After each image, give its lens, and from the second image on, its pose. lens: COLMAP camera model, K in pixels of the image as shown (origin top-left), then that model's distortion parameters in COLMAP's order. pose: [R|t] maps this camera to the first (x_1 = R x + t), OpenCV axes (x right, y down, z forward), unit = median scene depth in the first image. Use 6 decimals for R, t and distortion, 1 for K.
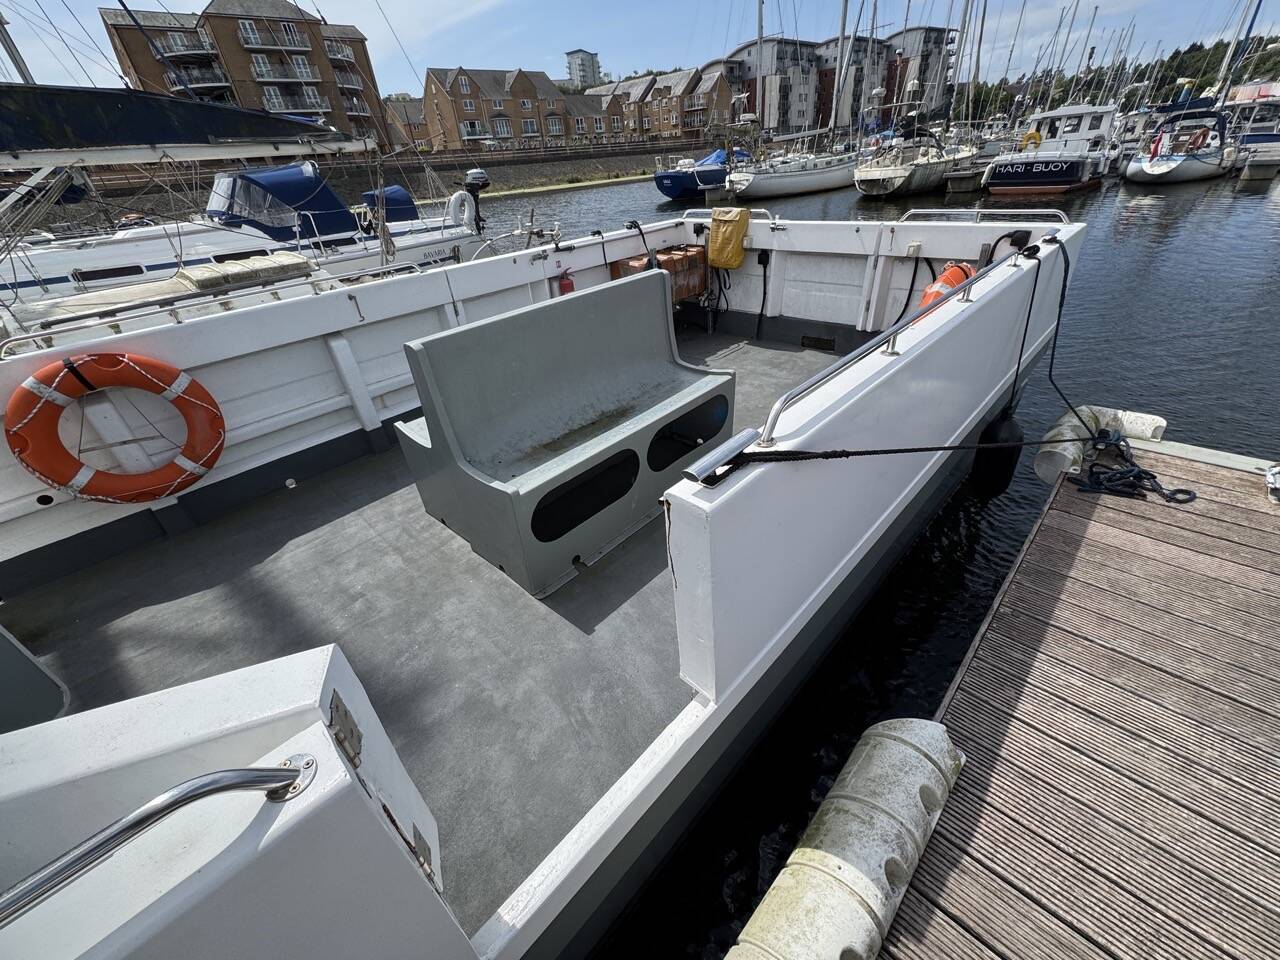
lens RADIAL K [[512.9, 0, 639.4], [0, 512.9, 482.2], [0, 0, 1]] dist [-0.000275, 0.000044]
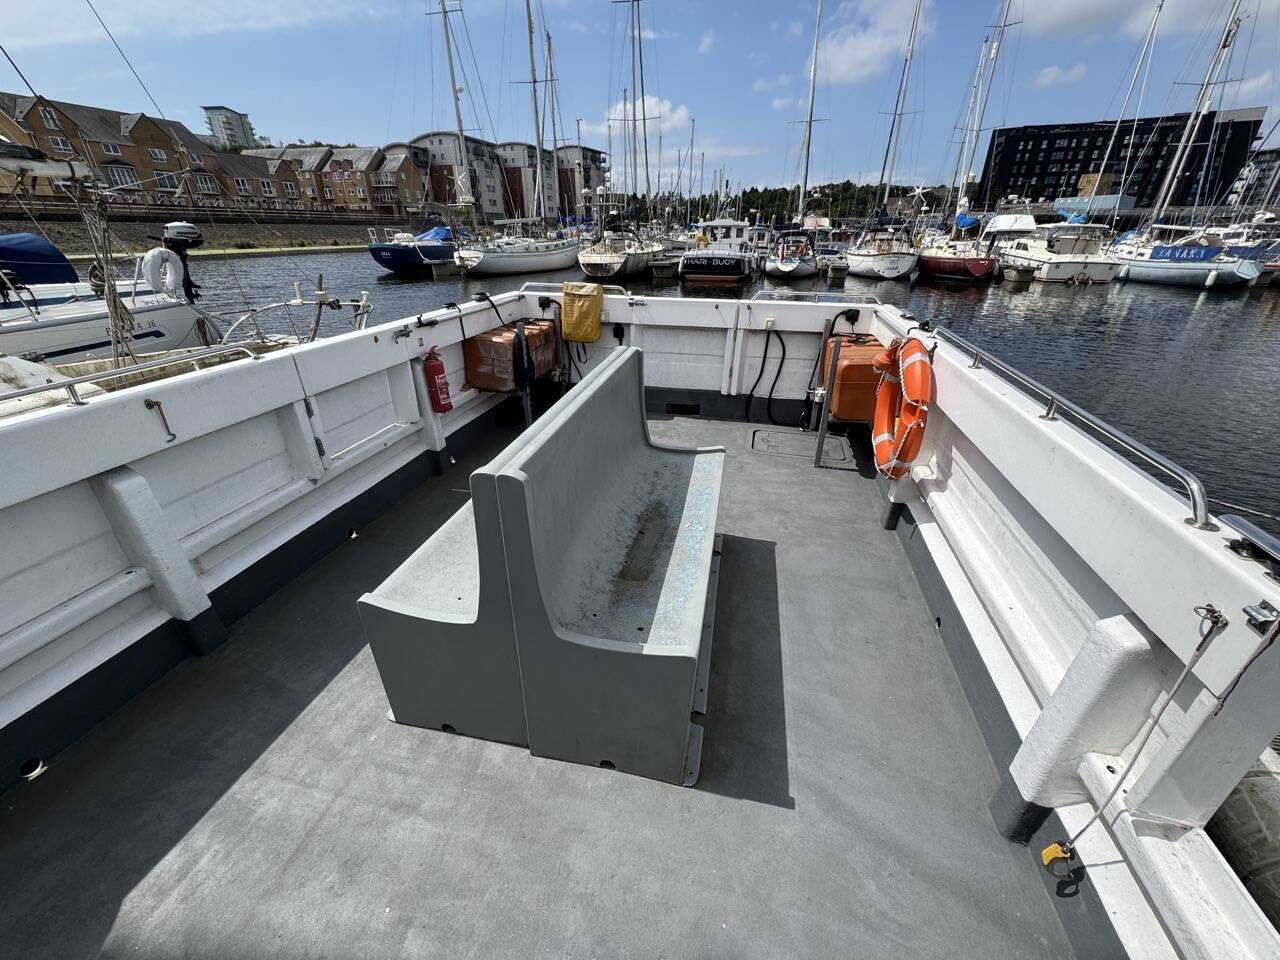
lens RADIAL K [[512.9, 0, 639.4], [0, 512.9, 482.2], [0, 0, 1]] dist [-0.000275, 0.000044]
pose [[0.868463, -0.146393, 0.473646, -0.065705], [0.204018, 0.976291, -0.072331, -0.020081], [-0.451828, 0.159449, 0.877740, 0.043419]]
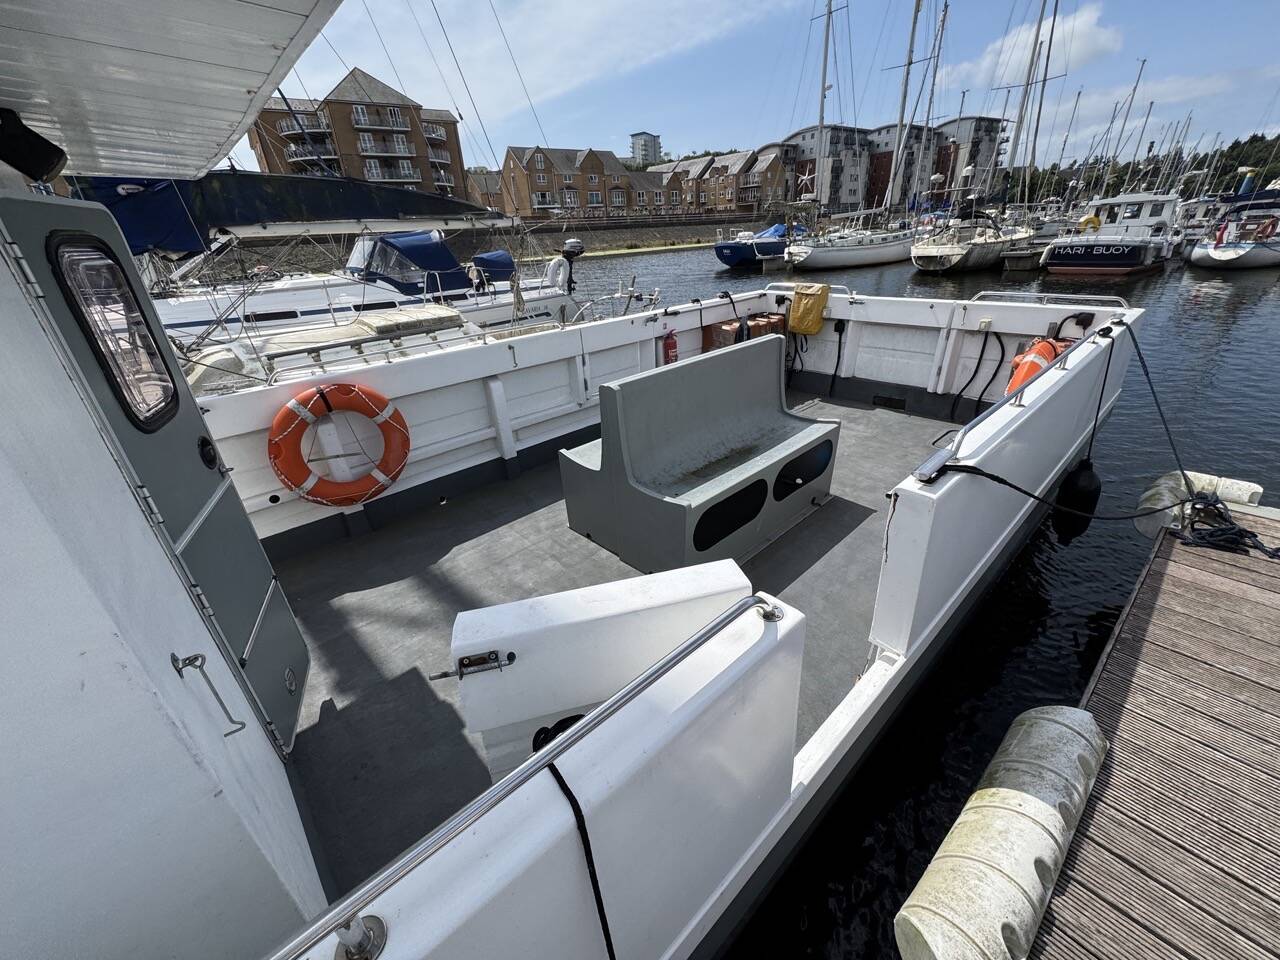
lens RADIAL K [[514.7, 0, 641.7], [0, 514.7, 481.2], [0, 0, 1]] dist [0.001586, 0.000208]
pose [[0.995934, 0.060244, -0.066971, -0.029501], [-0.066932, 0.992471, -0.102572, 0.009146], [0.060288, 0.106638, 0.992469, -0.023514]]
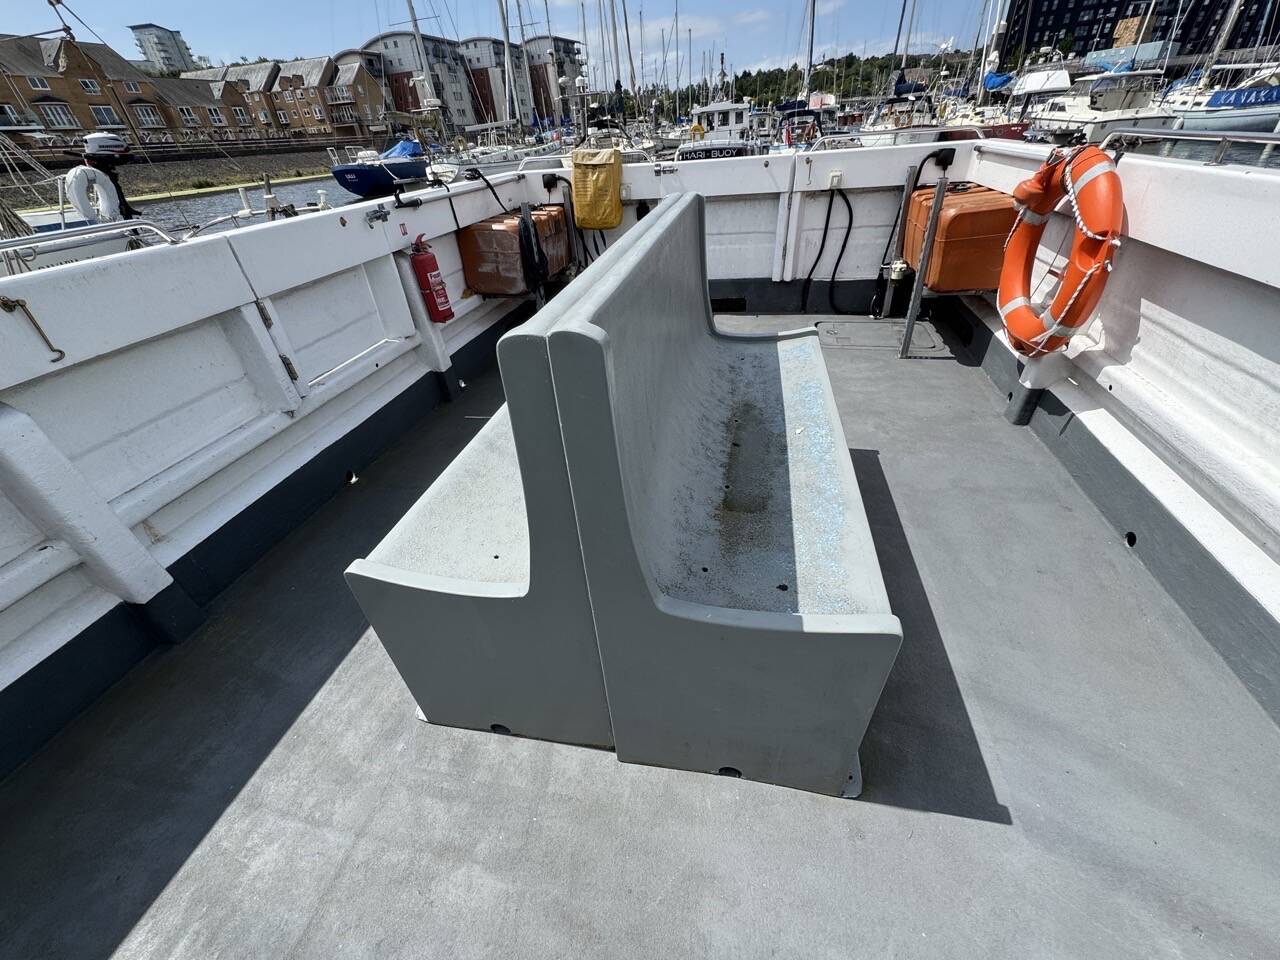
lens RADIAL K [[513.9, 0, 639.8], [0, 513.9, 482.6], [0, 0, 1]] dist [-0.000963, -0.000396]
pose [[0.865728, -0.271204, 0.420669, -0.061857], [0.273151, 0.960284, 0.056952, -0.020373], [-0.419408, 0.065602, 0.905425, 0.078039]]
